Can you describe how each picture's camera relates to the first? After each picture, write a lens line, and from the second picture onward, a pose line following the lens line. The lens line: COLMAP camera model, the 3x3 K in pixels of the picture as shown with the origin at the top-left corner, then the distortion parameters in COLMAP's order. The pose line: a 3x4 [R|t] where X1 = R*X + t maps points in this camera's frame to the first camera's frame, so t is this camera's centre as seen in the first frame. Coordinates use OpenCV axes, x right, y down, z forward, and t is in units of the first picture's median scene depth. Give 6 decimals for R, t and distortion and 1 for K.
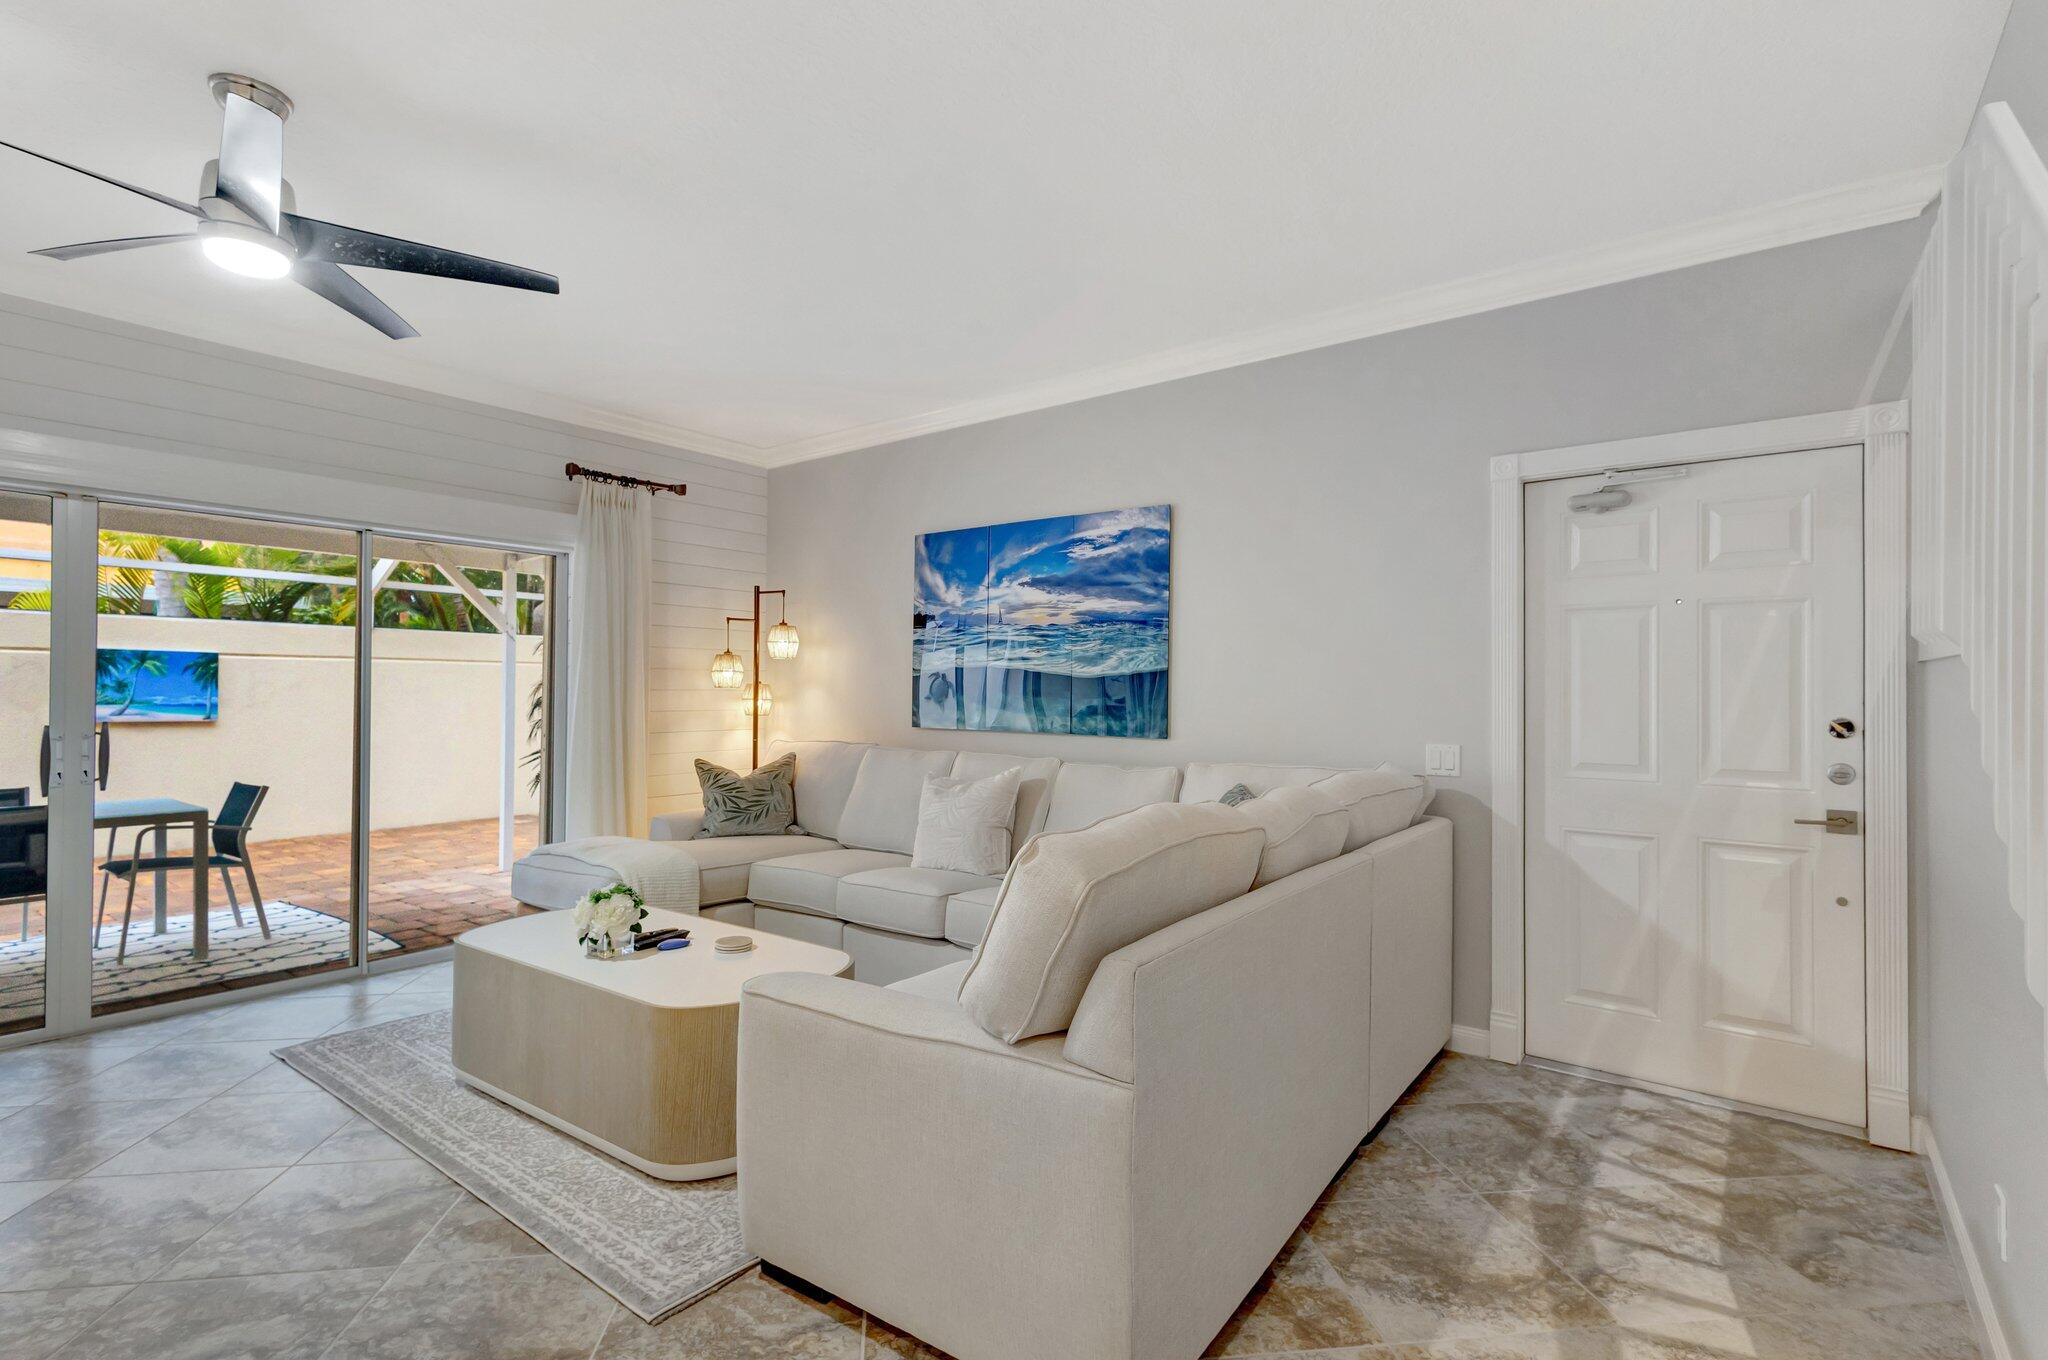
lens RADIAL K [[955.9, 0, 1033.0], [0, 955.9, 682.0], [0, 0, 1]] dist [0.015887, -0.004869]
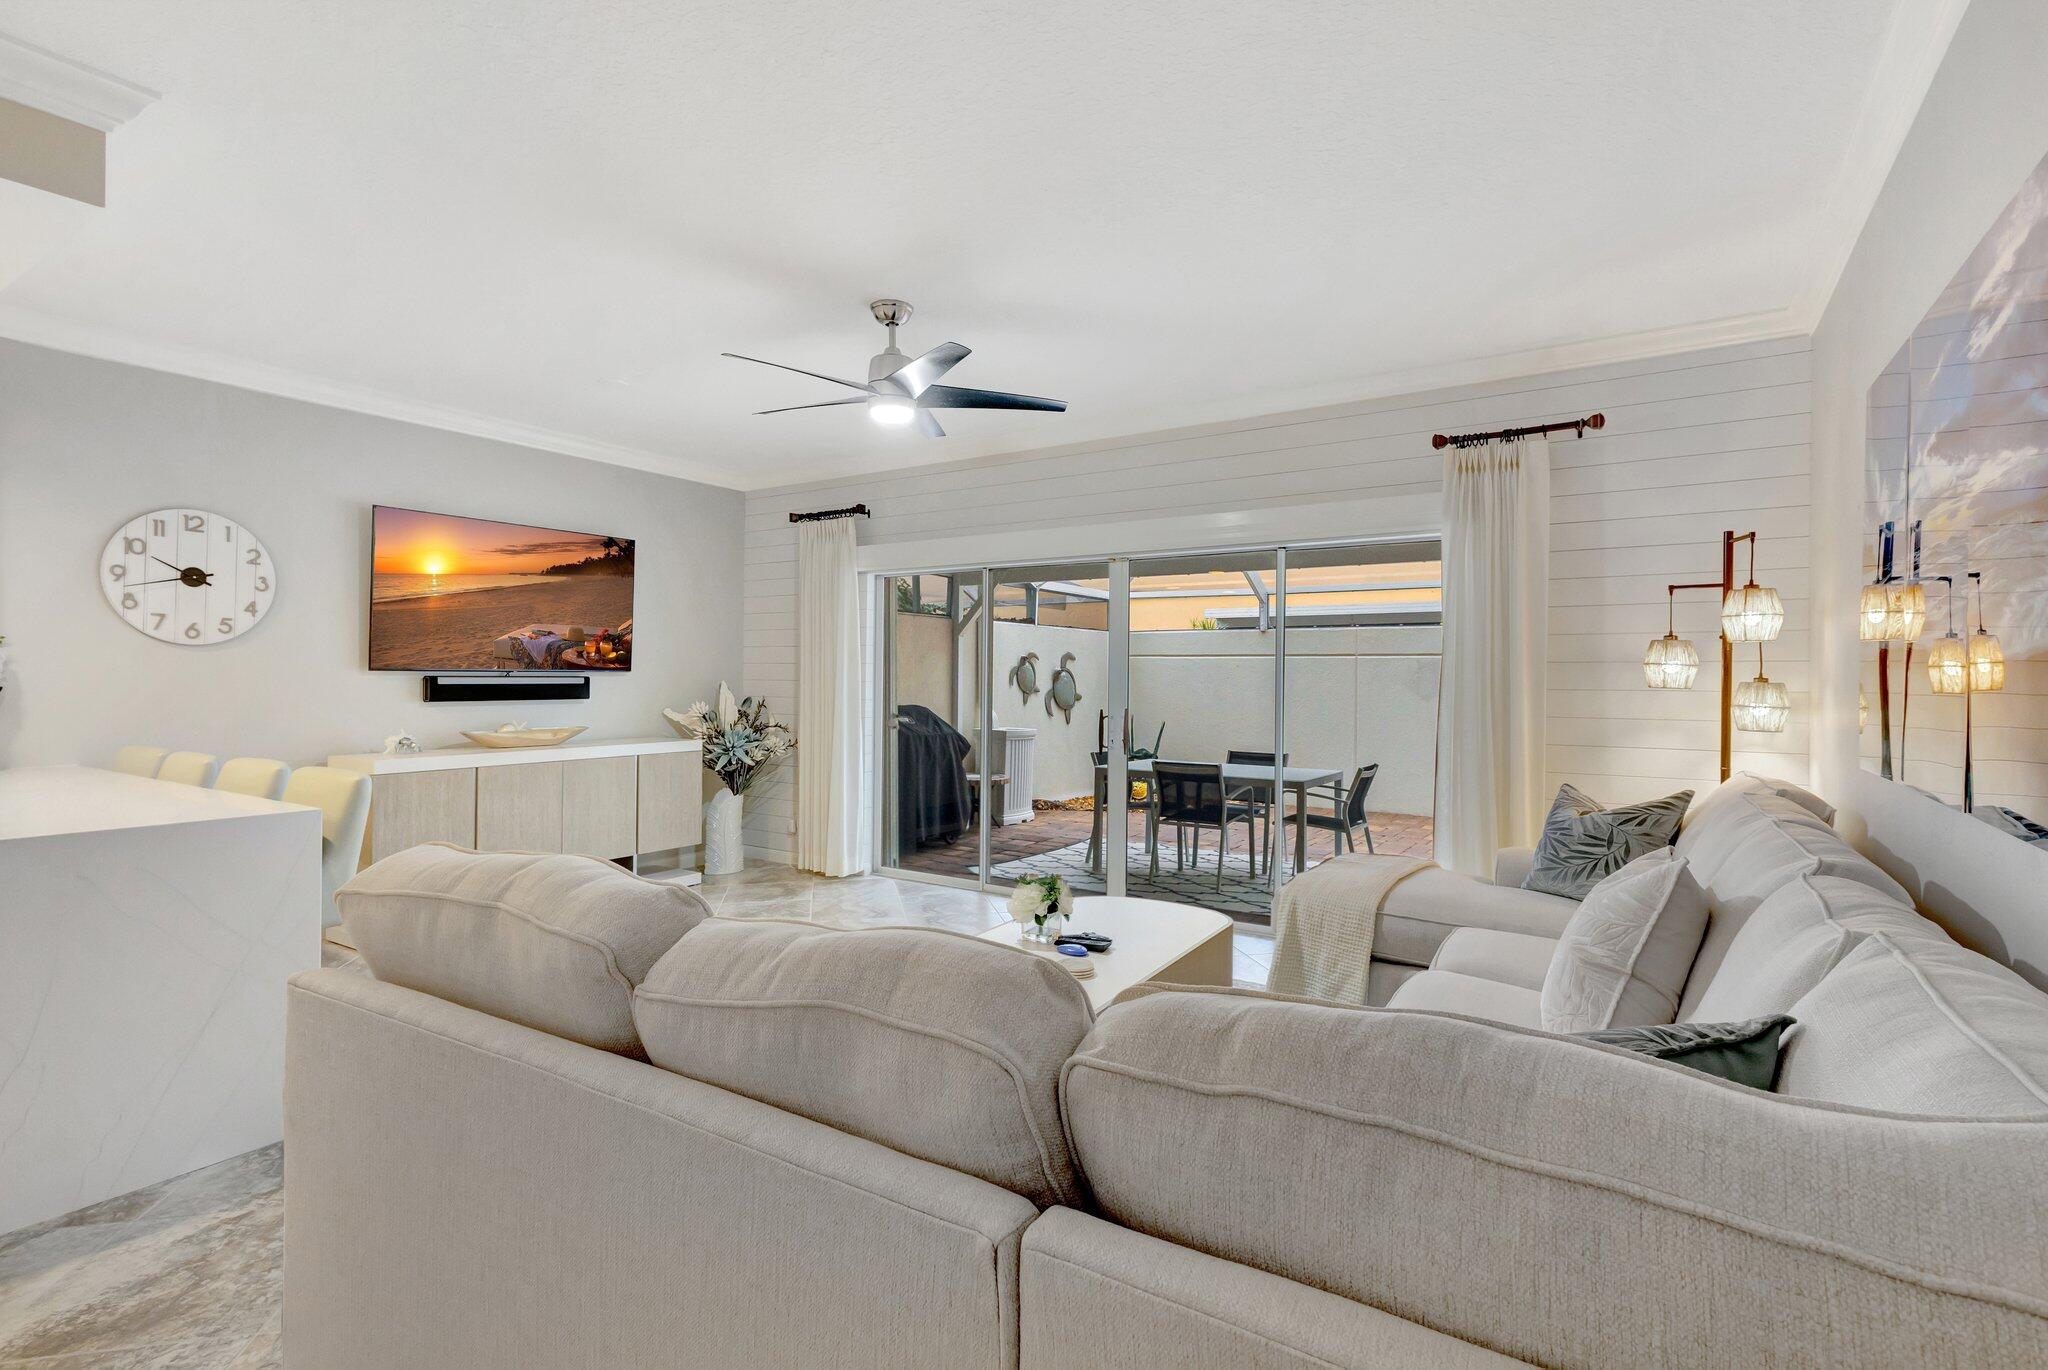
lens RADIAL K [[955.9, 0, 1033.9], [0, 955.9, 675.8], [0, 0, 1]] dist [0.015887, -0.004869]
pose [[0.082563, -0.003591, -0.996579, 0.410617], [0.003207, 0.999989, -0.003337, -0.002492], [0.996581, -0.002921, 0.082574, 0.603155]]
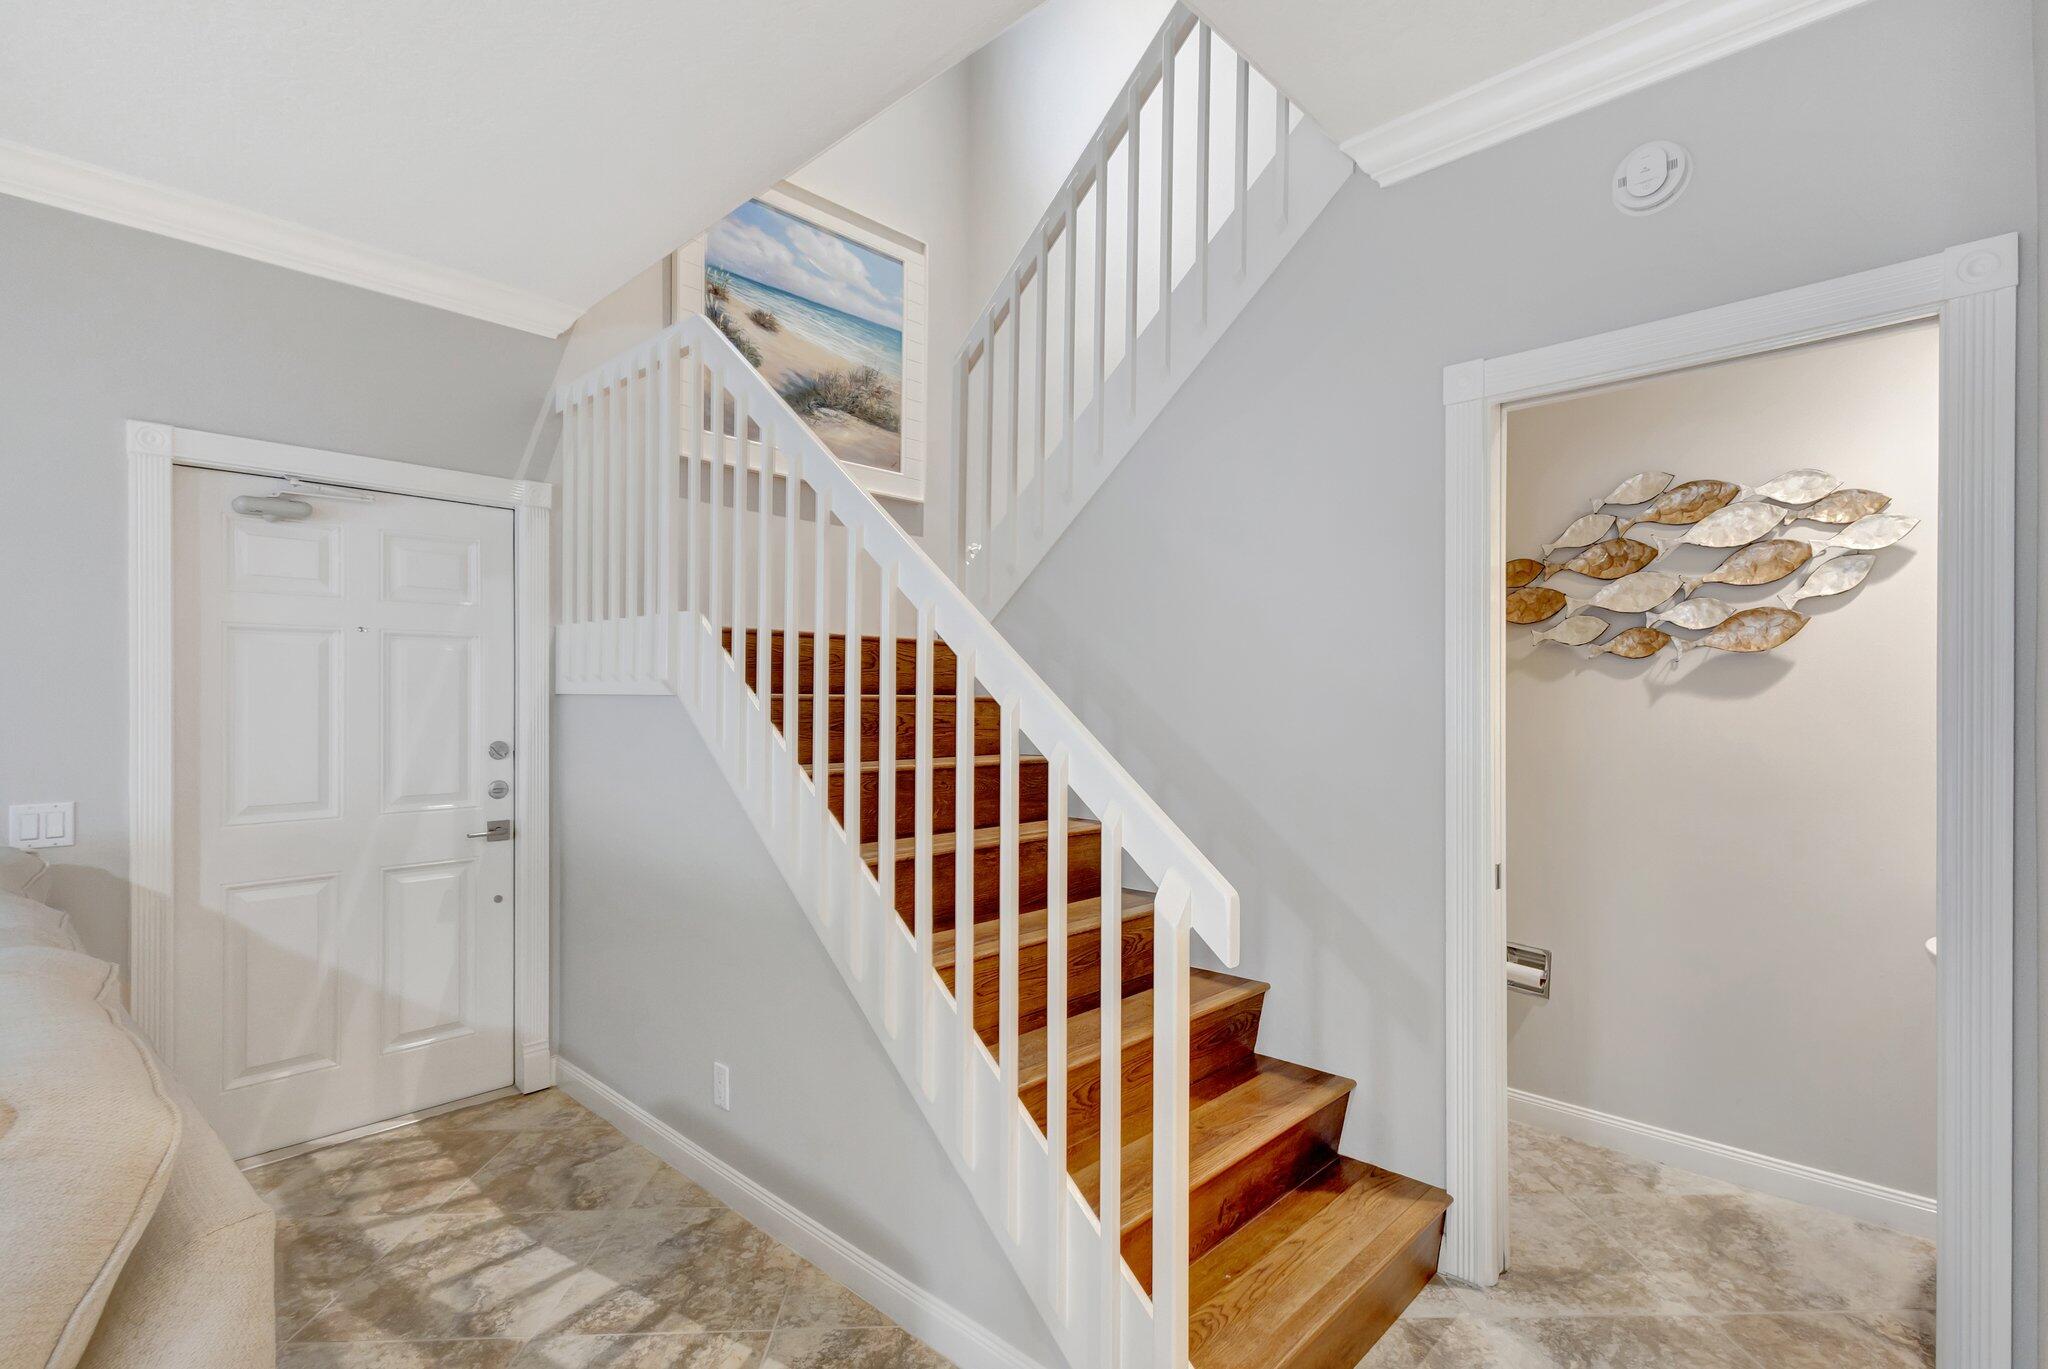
lens RADIAL K [[955.9, 0, 1038.4], [0, 955.9, 691.7], [0, 0, 1]] dist [0.015887, -0.004869]
pose [[0.102601, 0.002242, 0.994720, -0.166588], [-0.007585, 0.999970, -0.001471, -0.017405], [-0.994694, -0.007394, 0.102615, 0.154639]]
